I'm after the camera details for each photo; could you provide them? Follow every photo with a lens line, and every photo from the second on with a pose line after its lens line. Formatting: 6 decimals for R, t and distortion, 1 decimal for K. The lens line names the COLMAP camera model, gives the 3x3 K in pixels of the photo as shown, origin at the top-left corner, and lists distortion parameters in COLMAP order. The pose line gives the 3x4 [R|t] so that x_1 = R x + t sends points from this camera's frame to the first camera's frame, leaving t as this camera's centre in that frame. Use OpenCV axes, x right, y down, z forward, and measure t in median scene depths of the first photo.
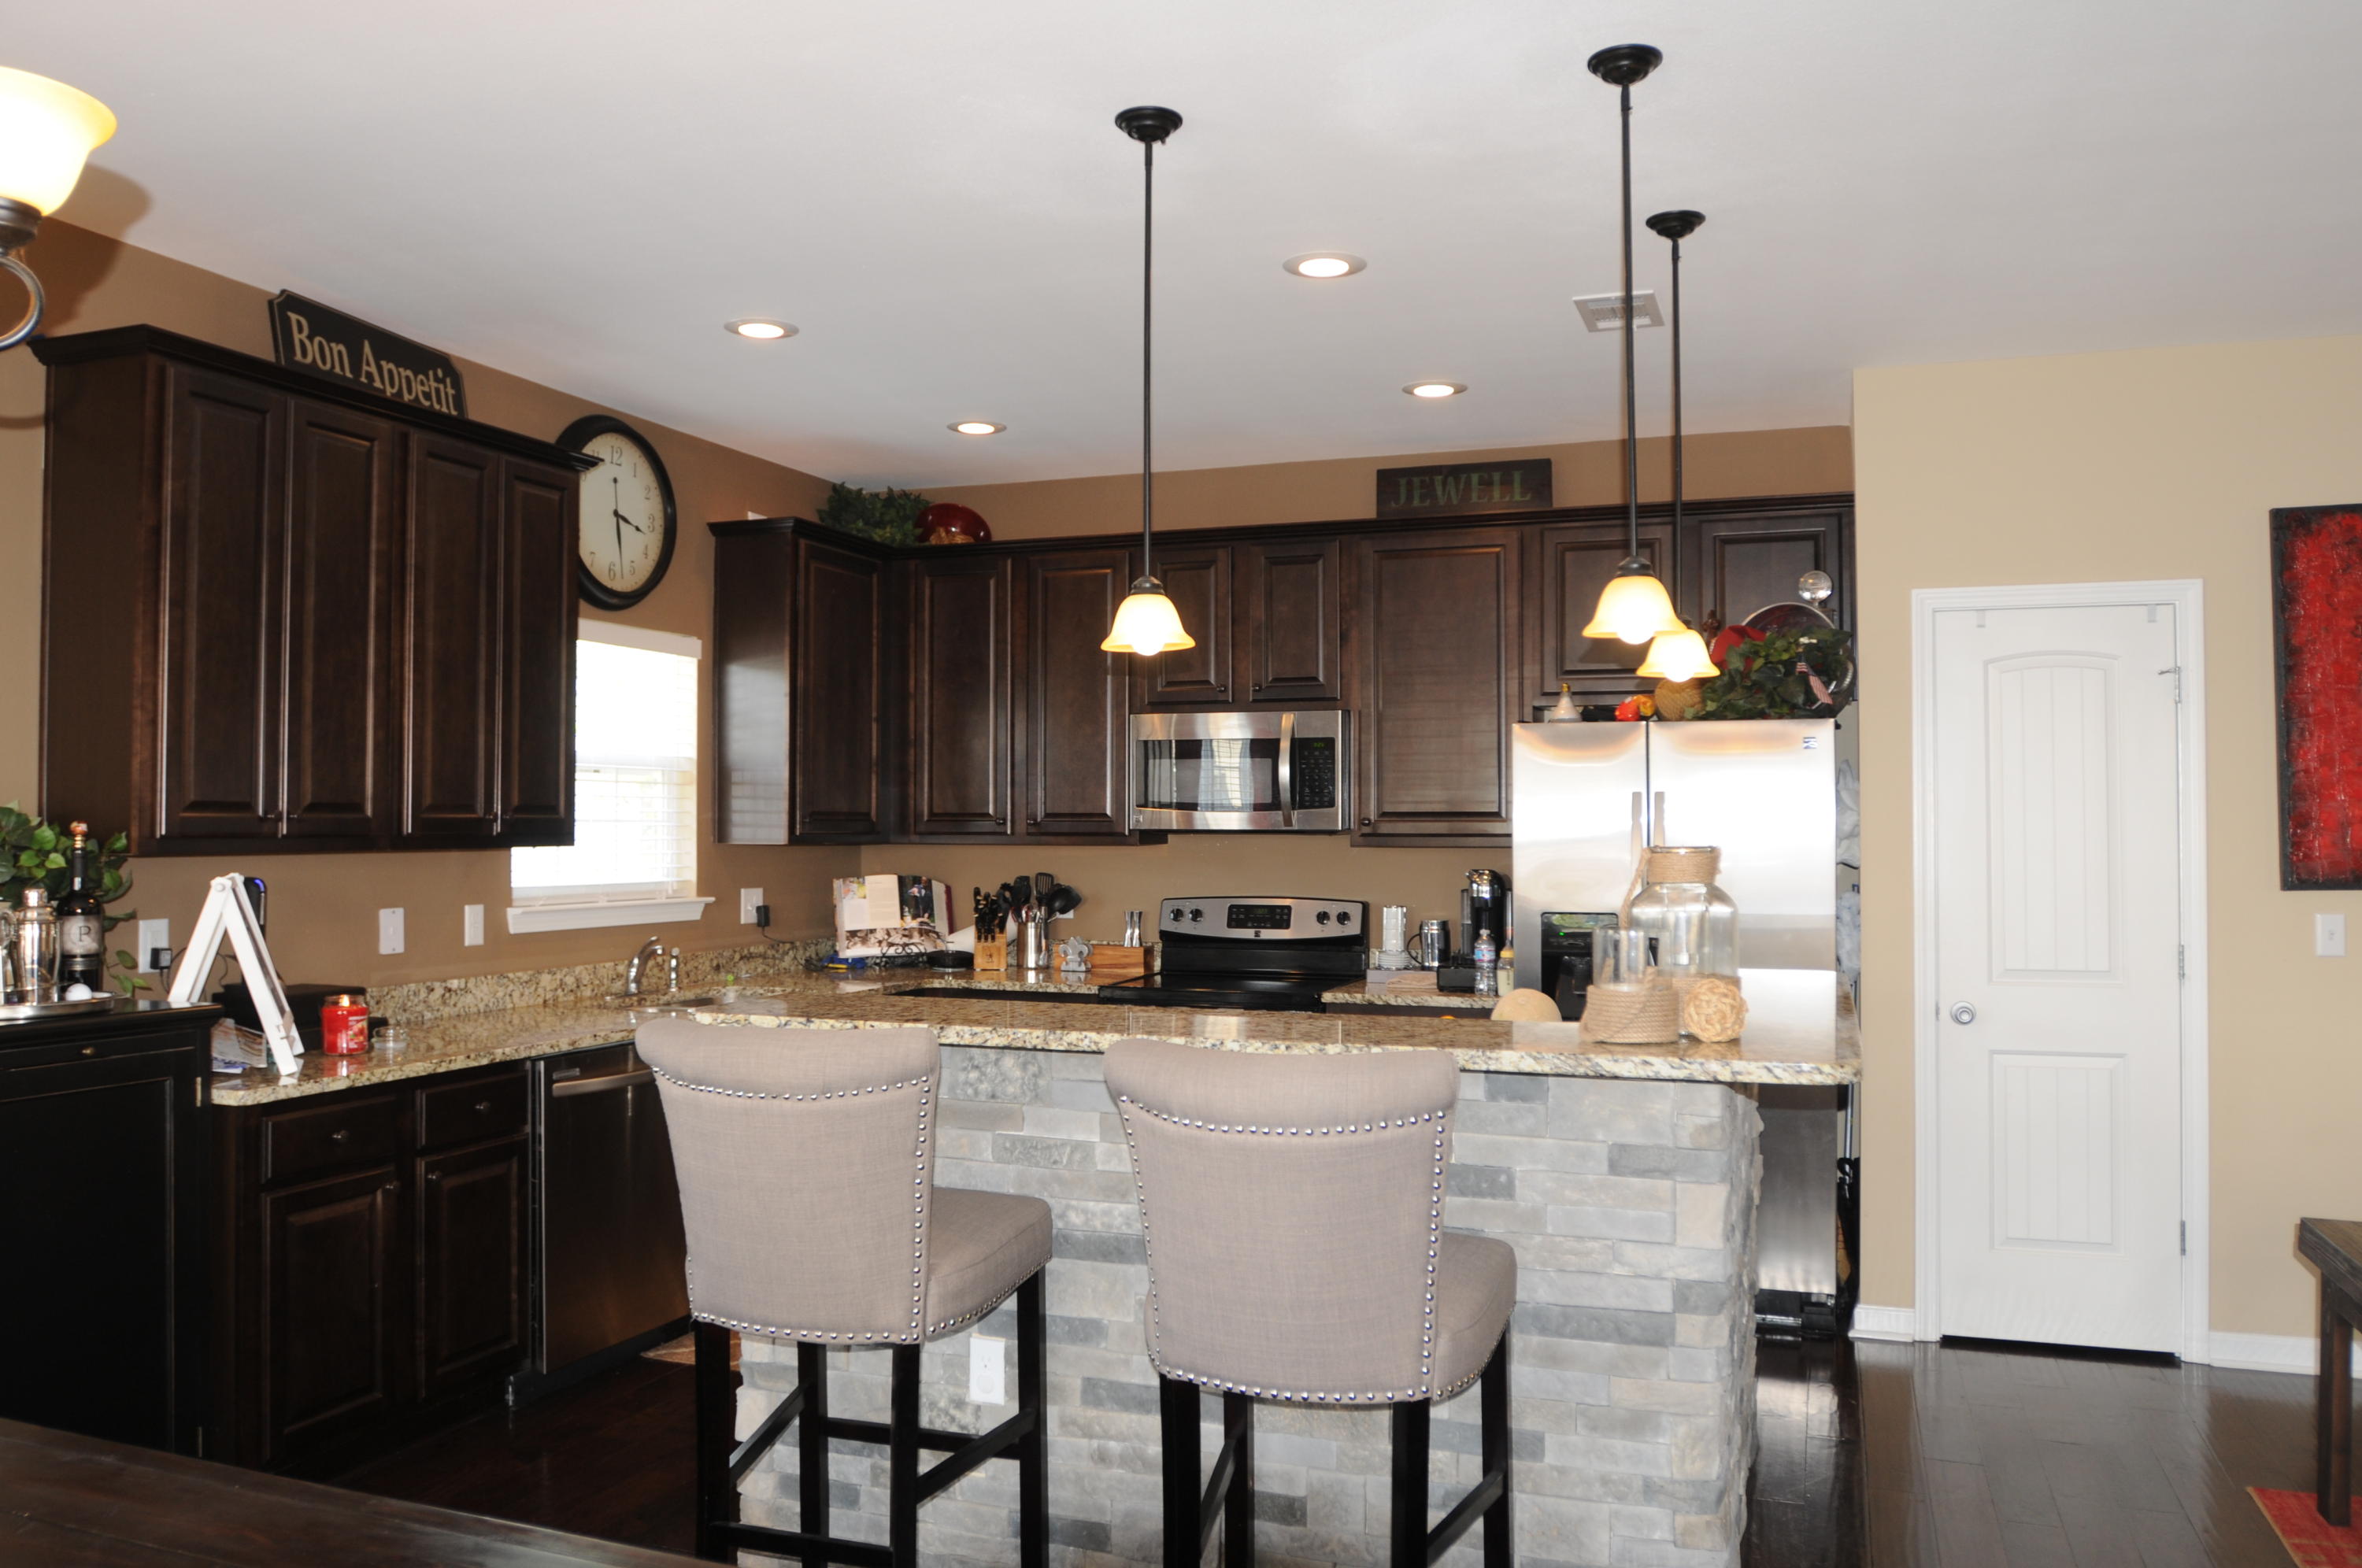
lens RADIAL K [[1744.6, 0, 1181.0], [0, 1744.6, 784.0], [0, 0, 1]] dist [-0.085142, 0.056138]
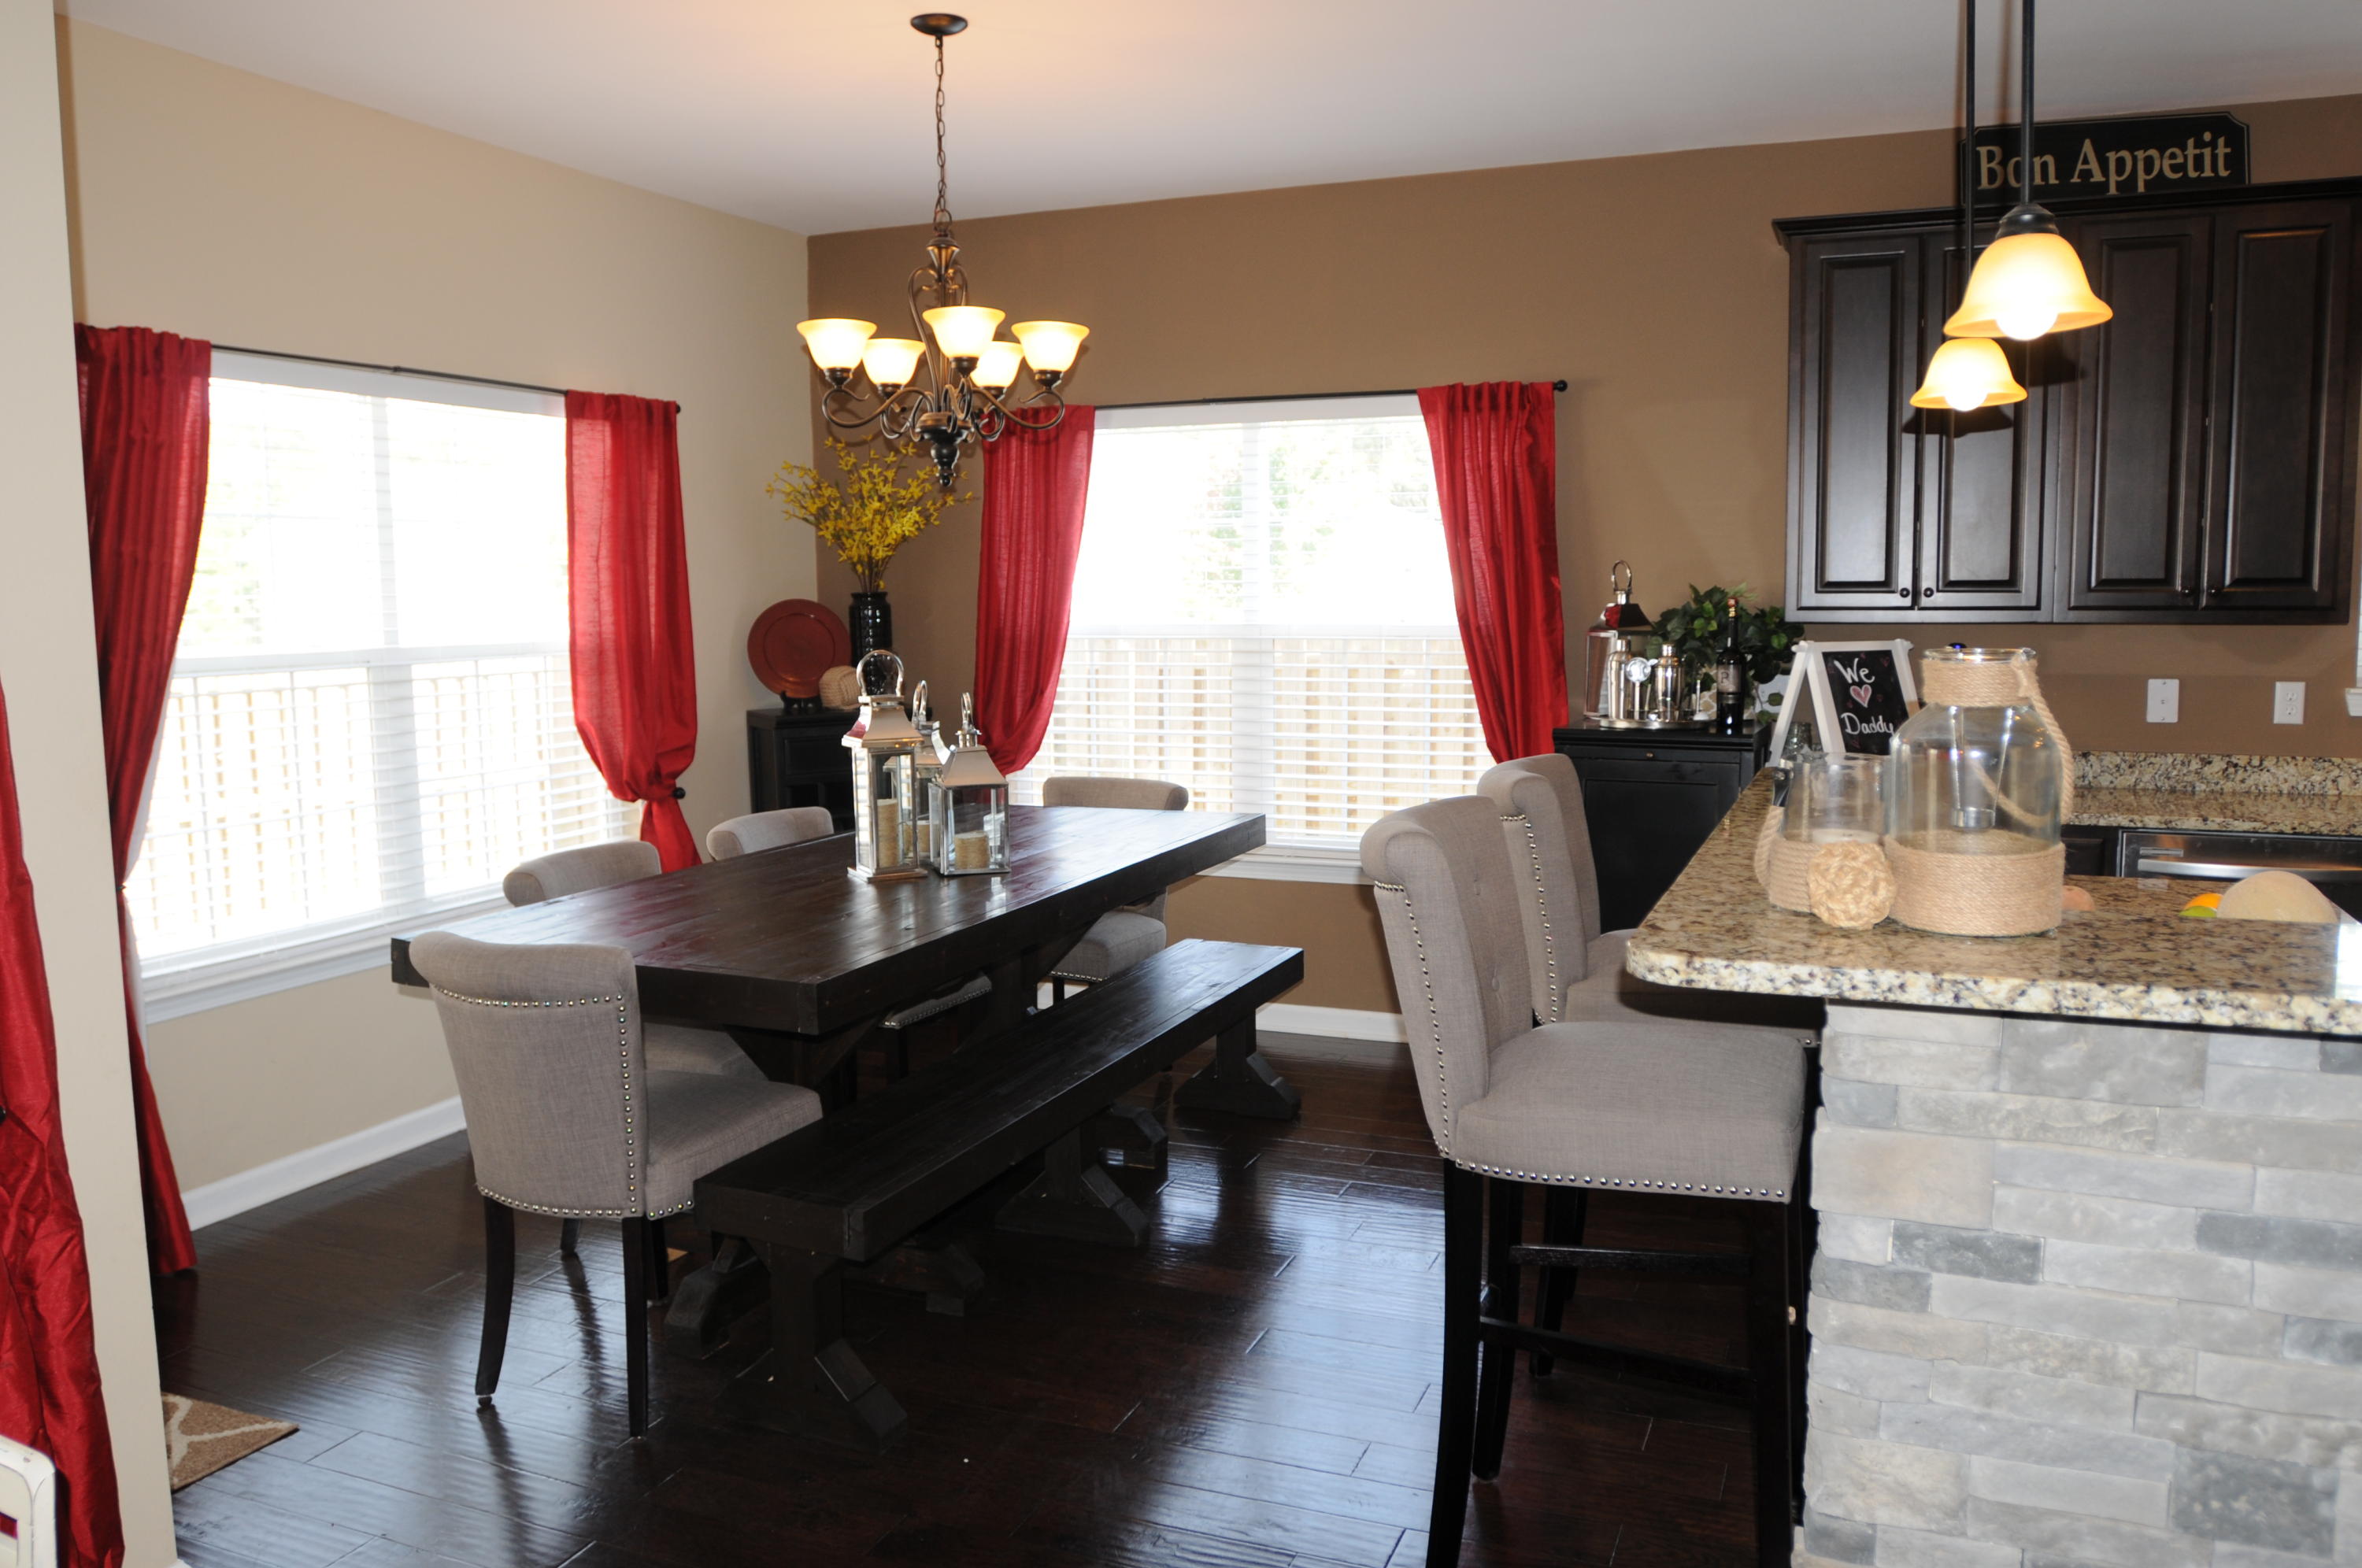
lens RADIAL K [[1744.6, 0, 1181.0], [0, 1744.6, 784.0], [0, 0, 1]] dist [-0.085142, 0.056138]
pose [[-0.034105, 0.109112, -0.993444, 0.587000], [0.030968, 0.993661, 0.108073, 0.005431], [0.998938, -0.027079, -0.037268, 0.436775]]
